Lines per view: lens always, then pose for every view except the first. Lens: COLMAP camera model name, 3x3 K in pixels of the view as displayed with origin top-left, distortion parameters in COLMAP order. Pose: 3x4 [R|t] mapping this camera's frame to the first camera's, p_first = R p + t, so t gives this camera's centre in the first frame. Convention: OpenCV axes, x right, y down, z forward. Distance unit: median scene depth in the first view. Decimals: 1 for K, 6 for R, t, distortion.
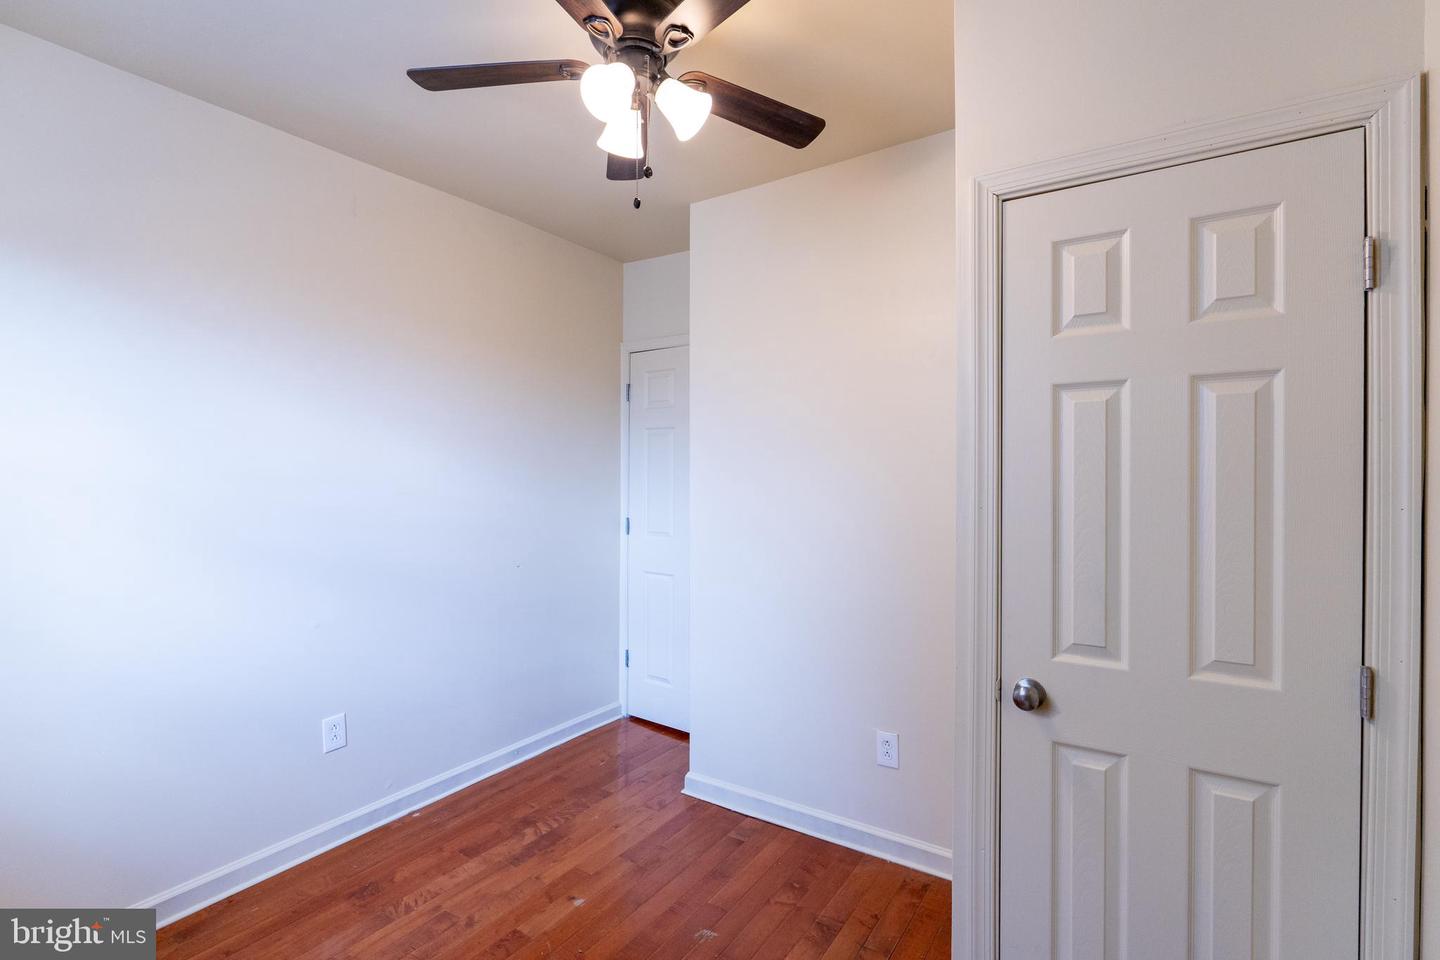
lens RADIAL K [[665.8, 0, 724.5], [0, 665.8, 479.9], [0, 0, 1]] dist [-0.008111, -0.000575]
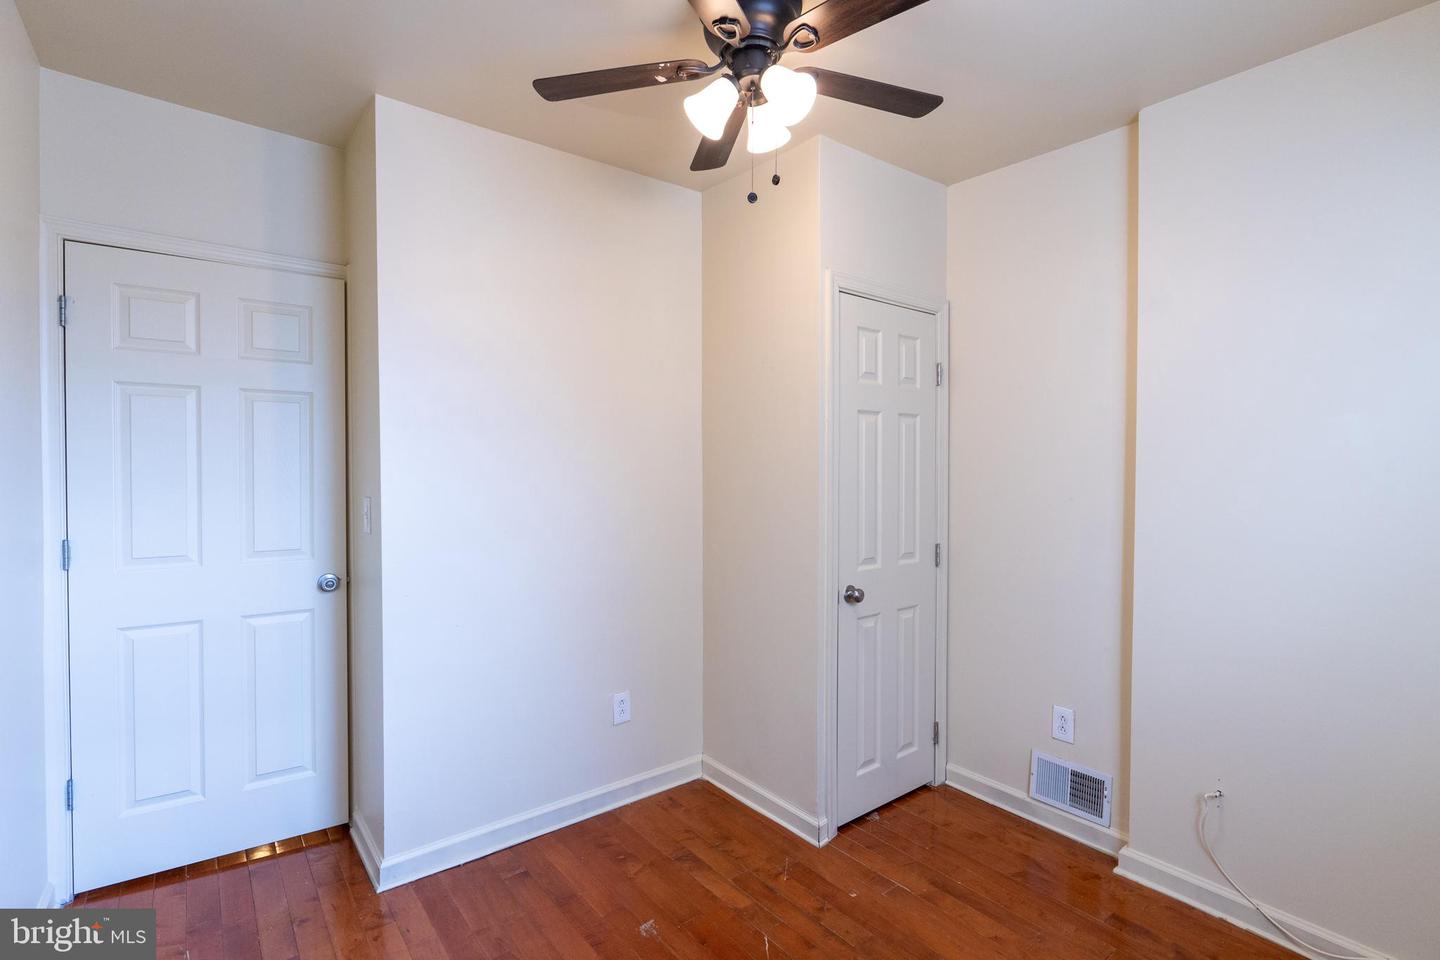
lens RADIAL K [[665.8, 0, 724.5], [0, 665.8, 479.9], [0, 0, 1]] dist [-0.008111, -0.000575]
pose [[0.313526, -0.018415, 0.949401, -0.860666], [0.008125, 0.999827, 0.016710, 0.003628], [-0.949545, 0.002475, 0.313621, 0.545422]]
